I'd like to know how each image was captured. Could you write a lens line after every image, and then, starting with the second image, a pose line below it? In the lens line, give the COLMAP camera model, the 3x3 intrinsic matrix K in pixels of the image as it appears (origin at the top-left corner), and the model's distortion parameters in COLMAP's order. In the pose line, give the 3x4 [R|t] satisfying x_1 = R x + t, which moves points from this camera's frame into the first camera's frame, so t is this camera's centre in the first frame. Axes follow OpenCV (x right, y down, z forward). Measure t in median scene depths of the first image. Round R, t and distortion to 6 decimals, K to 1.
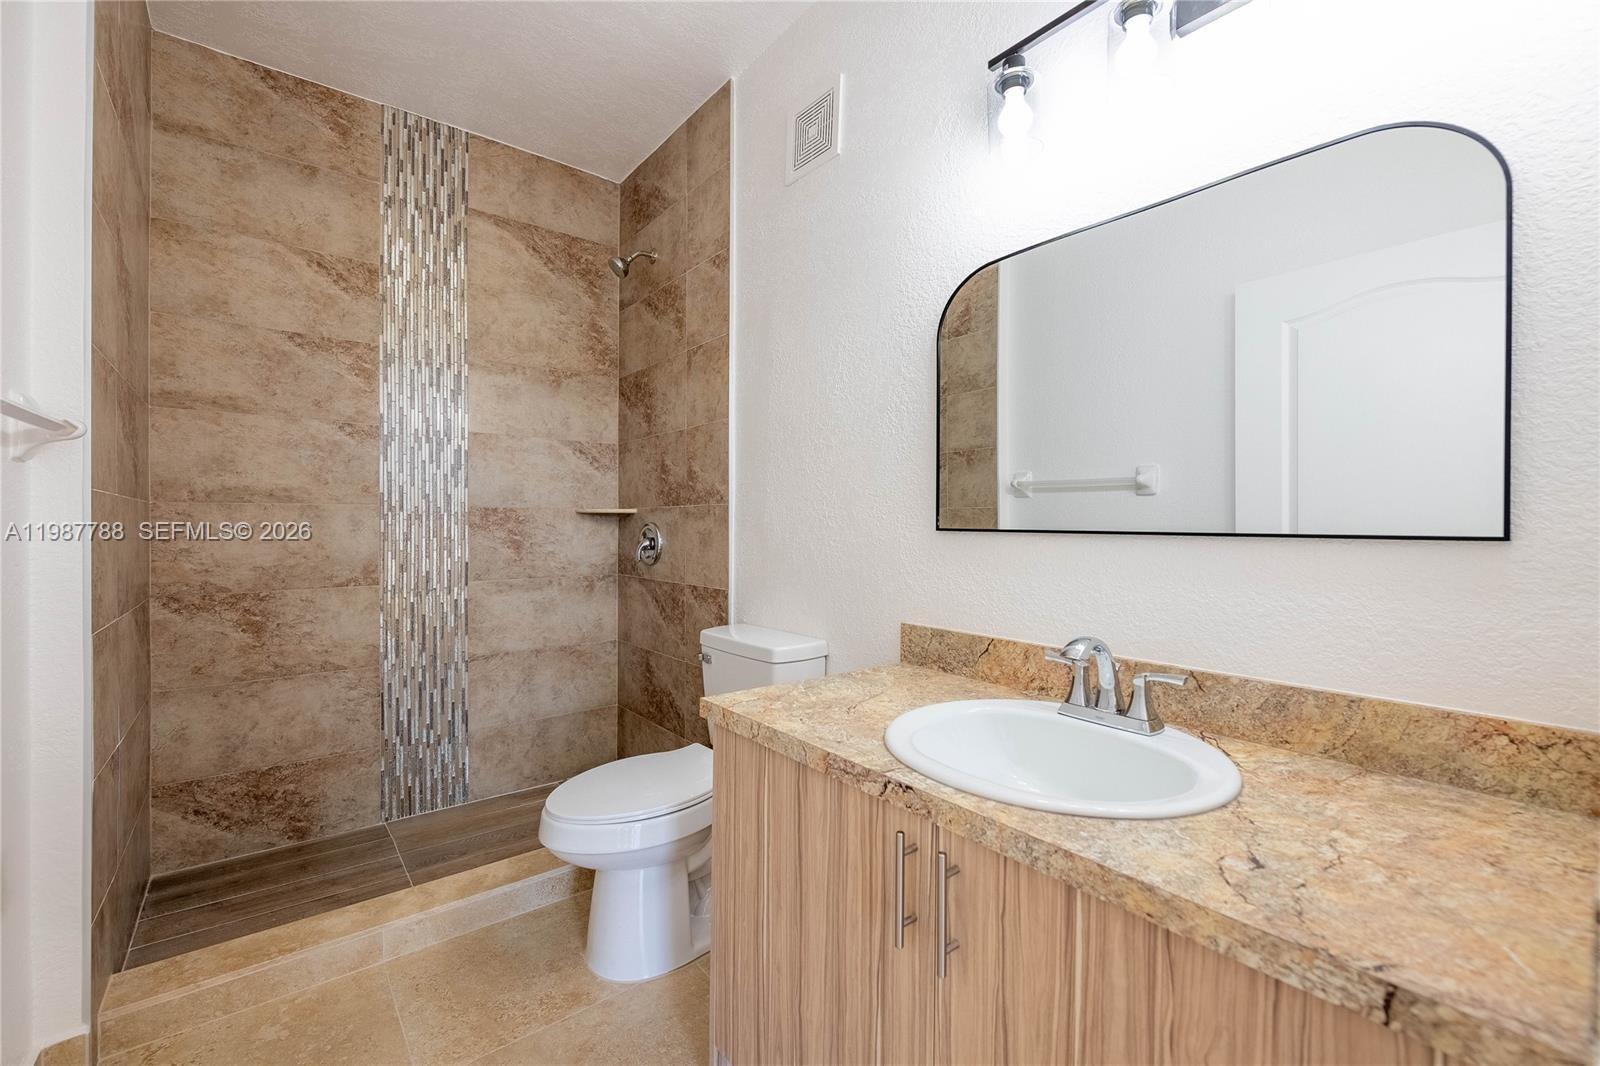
lens RADIAL K [[463.6, 0, 804.6], [0, 463.6, 526.6], [0, 0, 1]] dist [0.000520, 0.000005]
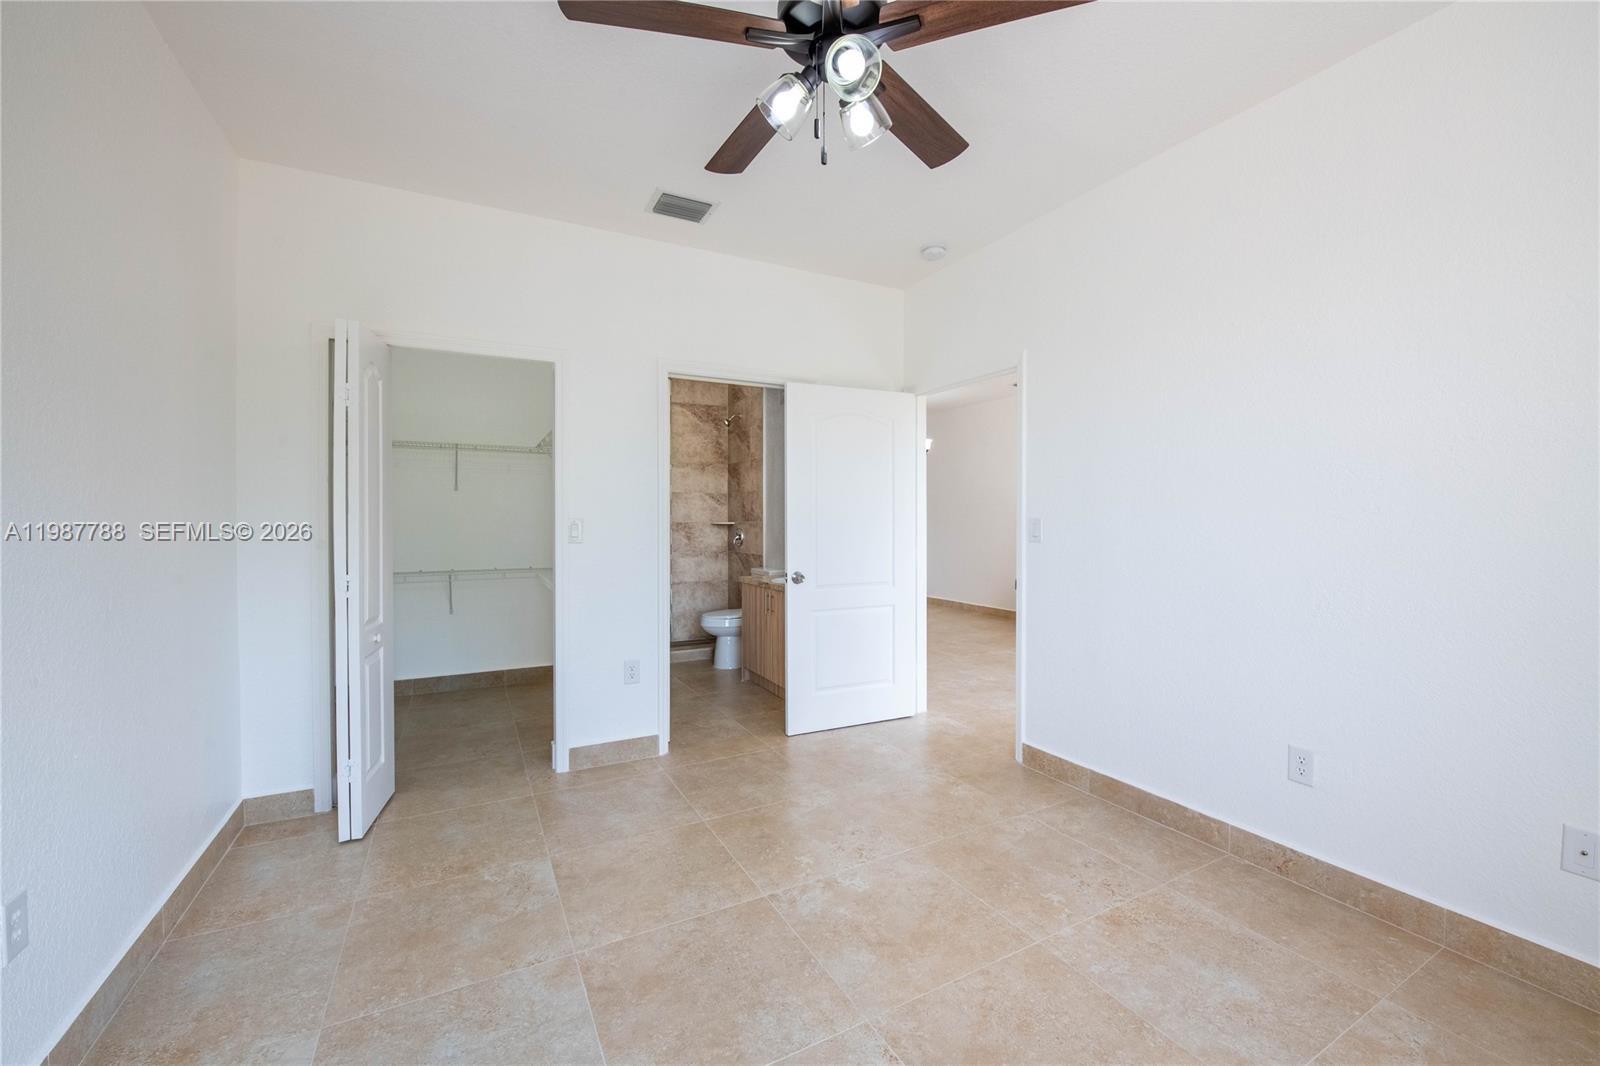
lens RADIAL K [[645.7, 0, 801.3], [0, 645.7, 523.4], [0, 0, 1]] dist [0.015927, -0.000014]
pose [[0.946572, -0.004371, -0.322464, 1.004675], [0.004426, 0.999990, -0.000561, -0.030108], [0.322463, -0.000896, 0.946582, -1.967120]]
